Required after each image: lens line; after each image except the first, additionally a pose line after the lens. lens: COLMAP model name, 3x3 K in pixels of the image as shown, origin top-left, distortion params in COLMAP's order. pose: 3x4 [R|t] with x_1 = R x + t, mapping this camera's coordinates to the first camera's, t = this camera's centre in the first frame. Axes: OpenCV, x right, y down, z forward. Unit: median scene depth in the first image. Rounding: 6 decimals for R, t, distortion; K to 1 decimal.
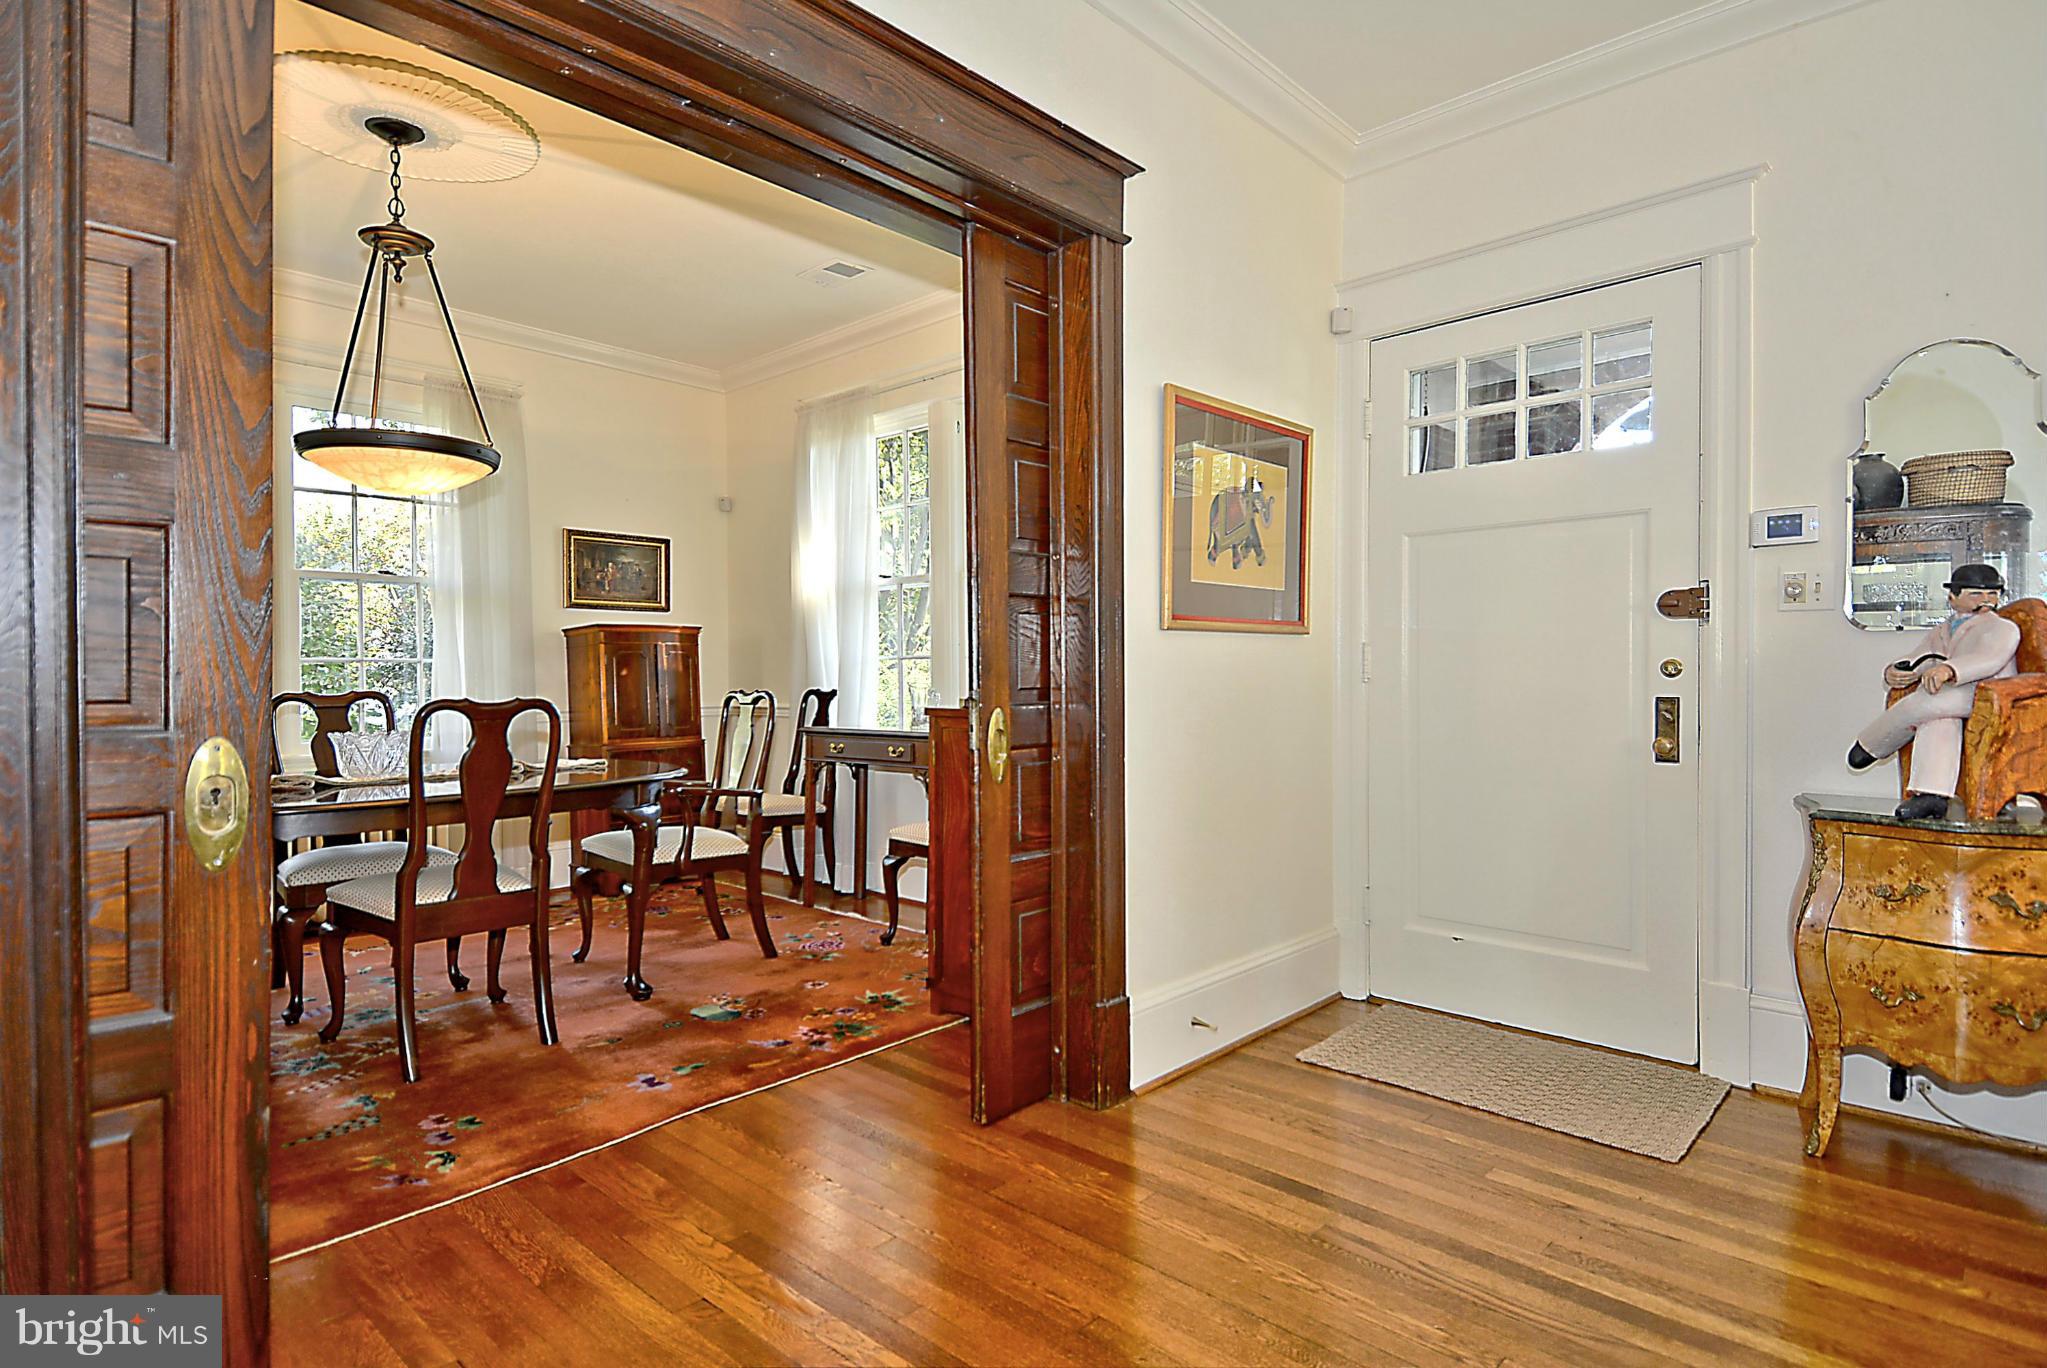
lens RADIAL K [[1063.7, 0, 1041.4], [0, 1063.7, 688.3], [0, 0, 1]] dist [0.078270, -0.063484]
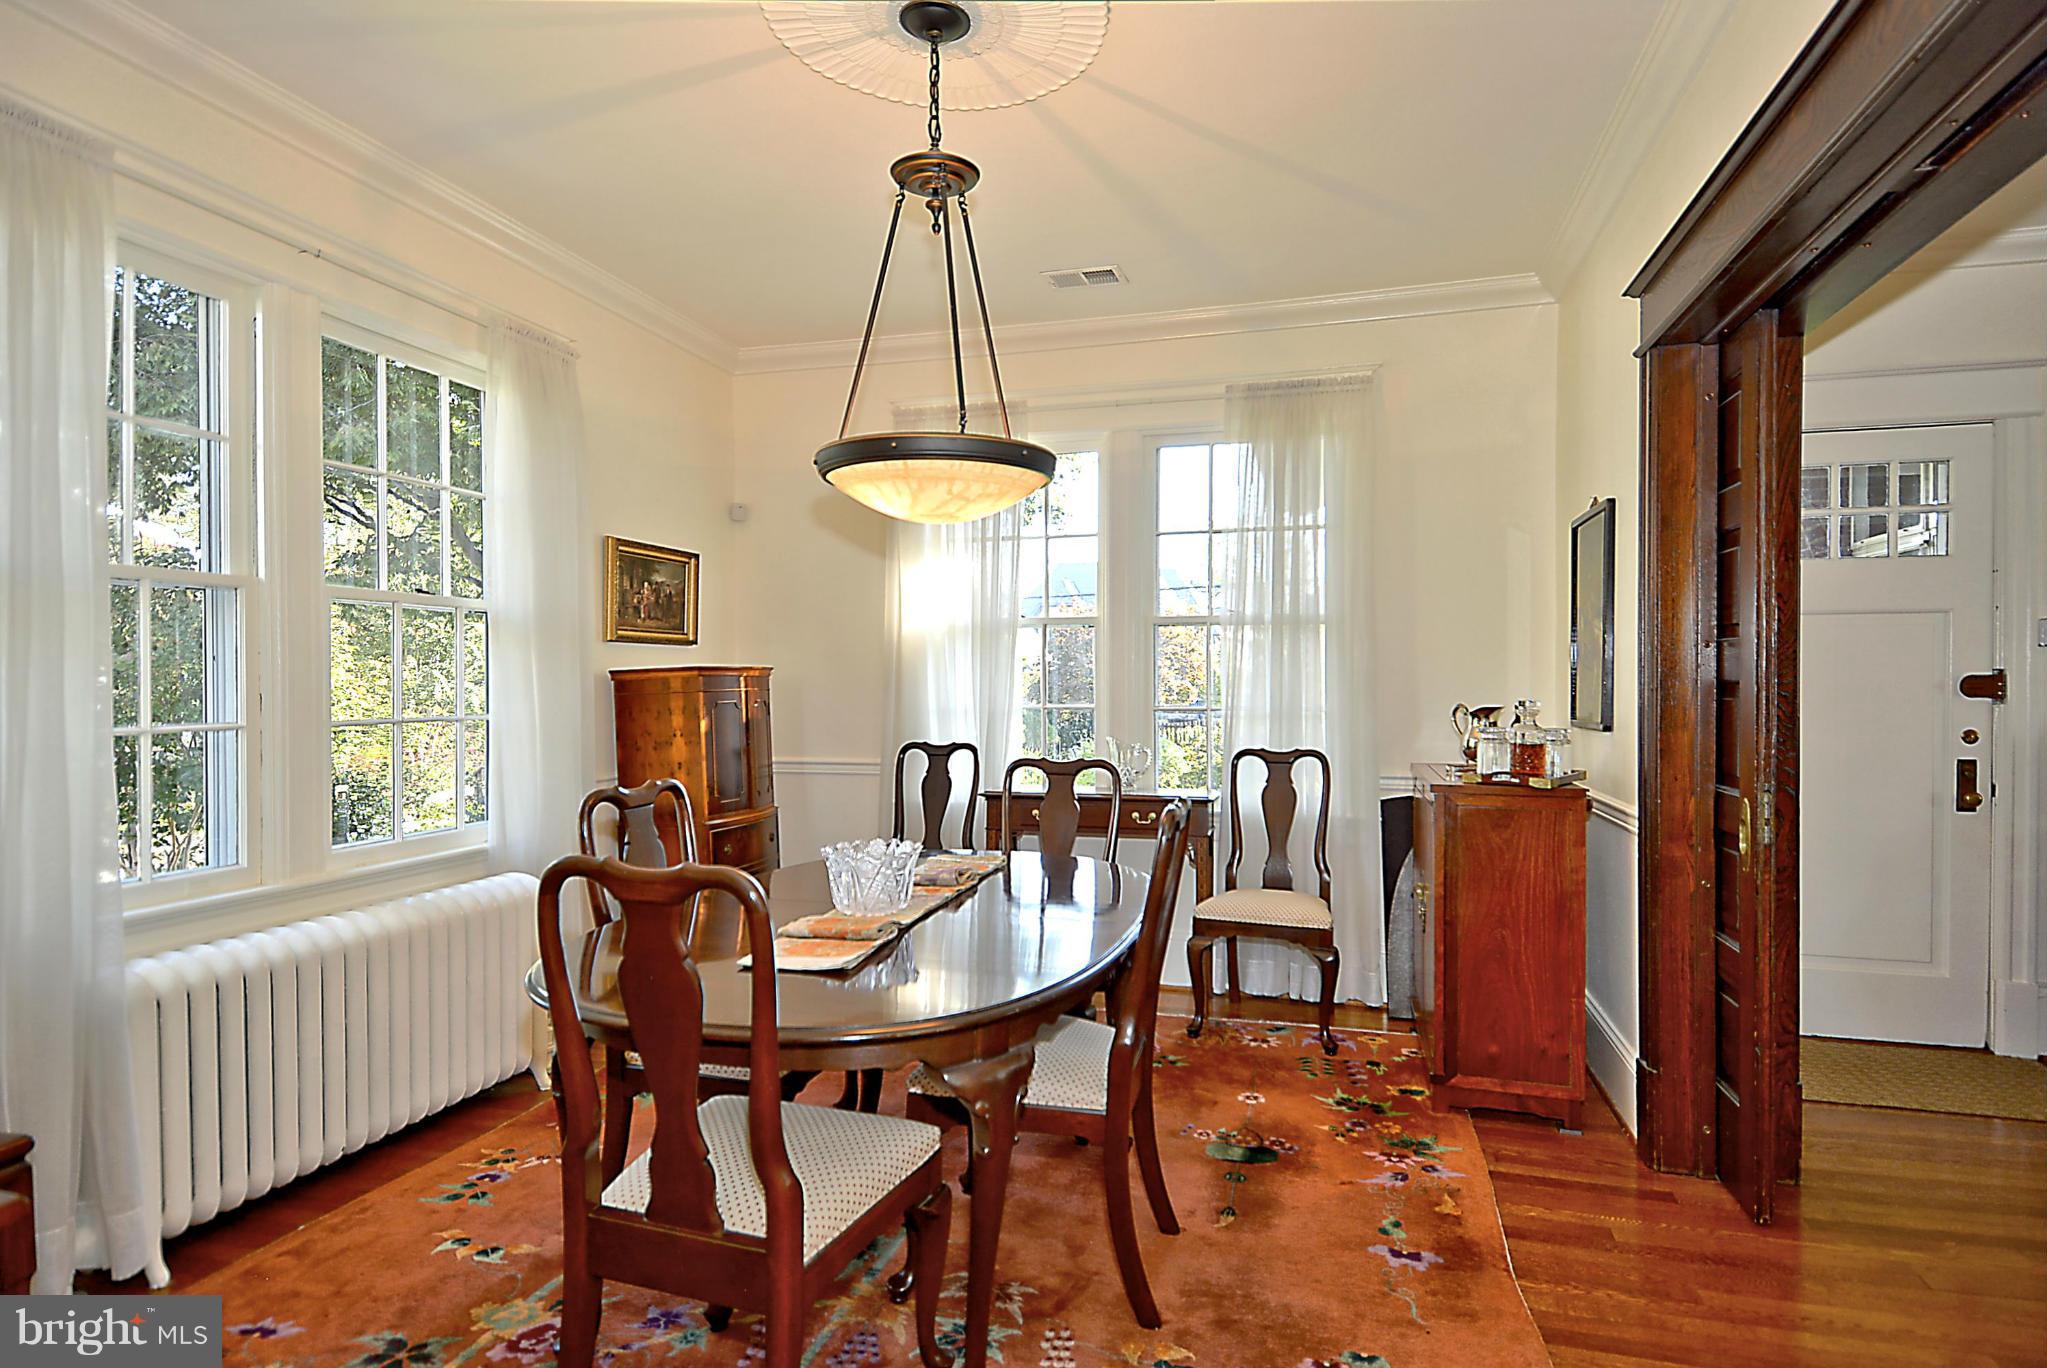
lens RADIAL K [[1063.7, 0, 1041.4], [0, 1063.7, 688.3], [0, 0, 1]] dist [0.078270, -0.063484]
pose [[0.888844, -0.000026, 0.458211, -0.753503], [0.002181, 0.999989, -0.004173, -0.055970], [-0.458206, 0.004709, 0.888834, 0.284949]]
